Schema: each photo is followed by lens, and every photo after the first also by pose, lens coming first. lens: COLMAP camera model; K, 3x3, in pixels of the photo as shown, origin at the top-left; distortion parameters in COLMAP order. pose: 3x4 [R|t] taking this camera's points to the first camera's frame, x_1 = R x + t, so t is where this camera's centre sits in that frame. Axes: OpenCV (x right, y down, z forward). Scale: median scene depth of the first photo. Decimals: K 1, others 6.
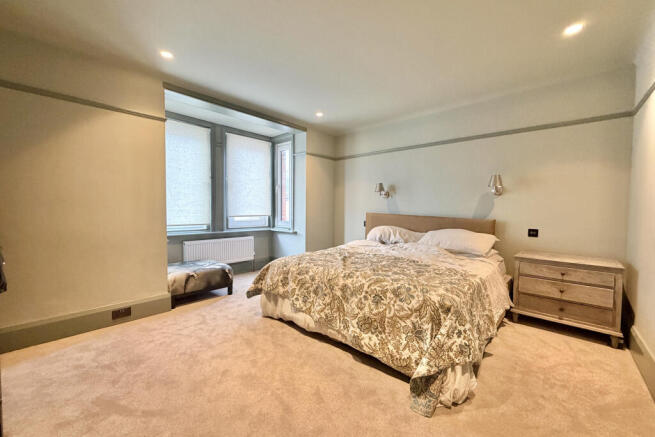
lens RADIAL K [[259.5, 0, 325.6], [0, 259.5, 216.4], [0, 0, 1]] dist [-0.003091, -0.000366]
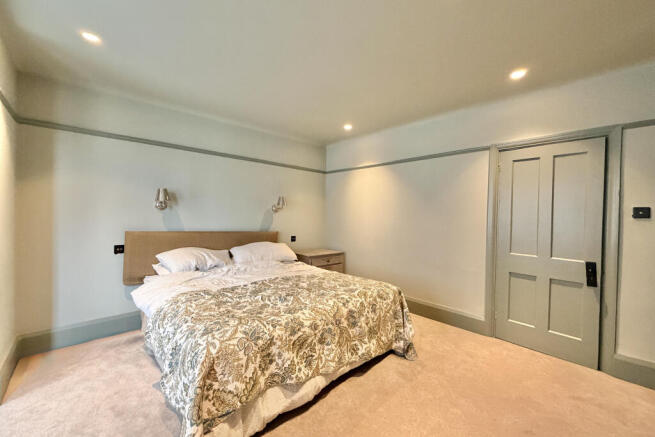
lens RADIAL K [[259.5, 0, 326.1], [0, 259.5, 217.4], [0, 0, 1]] dist [-0.003091, -0.000366]
pose [[0.075302, -0.014380, 0.997057, -0.884534], [0.013695, 0.999817, 0.013385, -0.103474], [-0.997067, 0.012647, 0.075485, 0.988010]]
